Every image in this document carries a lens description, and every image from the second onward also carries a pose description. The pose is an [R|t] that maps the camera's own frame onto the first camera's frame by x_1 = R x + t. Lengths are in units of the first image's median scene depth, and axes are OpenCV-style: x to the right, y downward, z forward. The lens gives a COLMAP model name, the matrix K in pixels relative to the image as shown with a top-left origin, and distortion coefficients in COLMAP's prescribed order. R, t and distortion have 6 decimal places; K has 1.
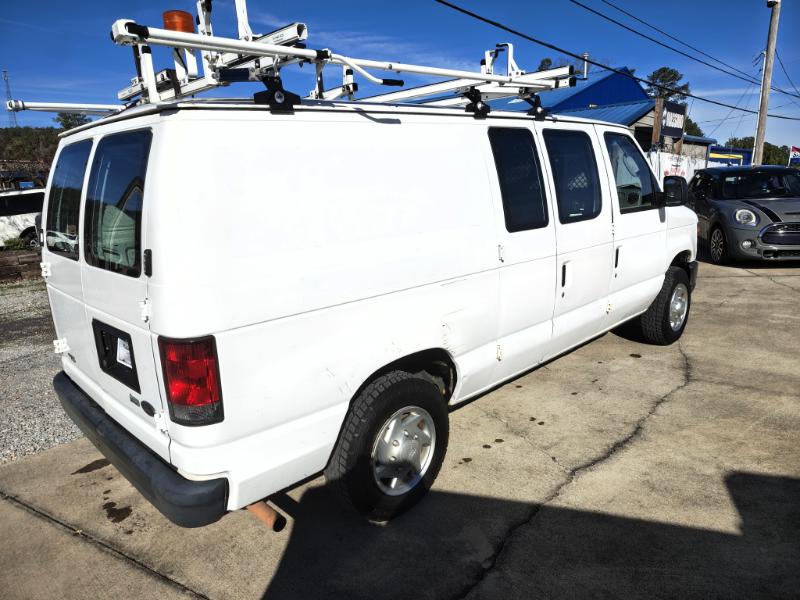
lens RADIAL K [[596.5, 0, 400.0], [0, 596.5, 300.0], [0, 0, 1]] dist [0.103655, -0.107060]
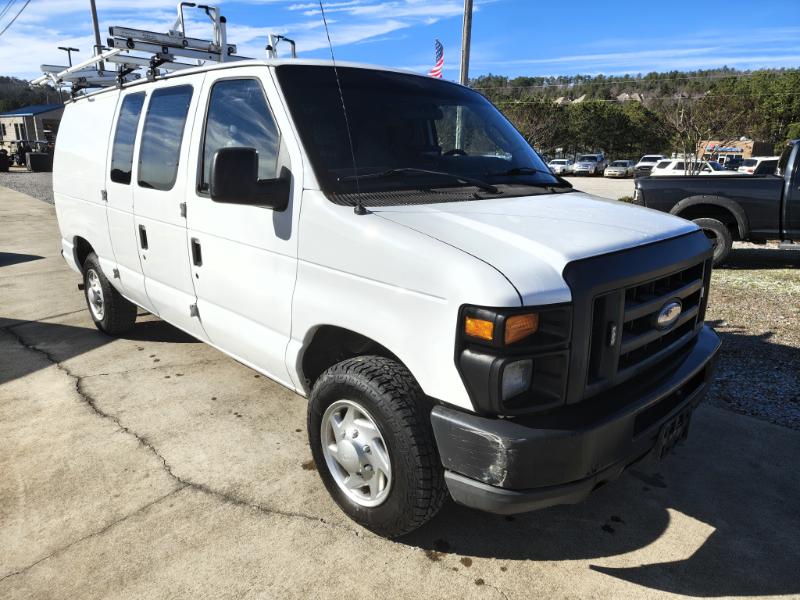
lens RADIAL K [[620.2, 0, 400.0], [0, 620.2, 300.0], [0, 0, 1]] dist [0.044974, -0.009974]
pose [[-0.120760, 0.273504, -0.954260, 1.183162], [-0.197752, 0.935400, 0.293124, -0.318657], [0.972785, 0.224105, -0.058873, 1.428274]]
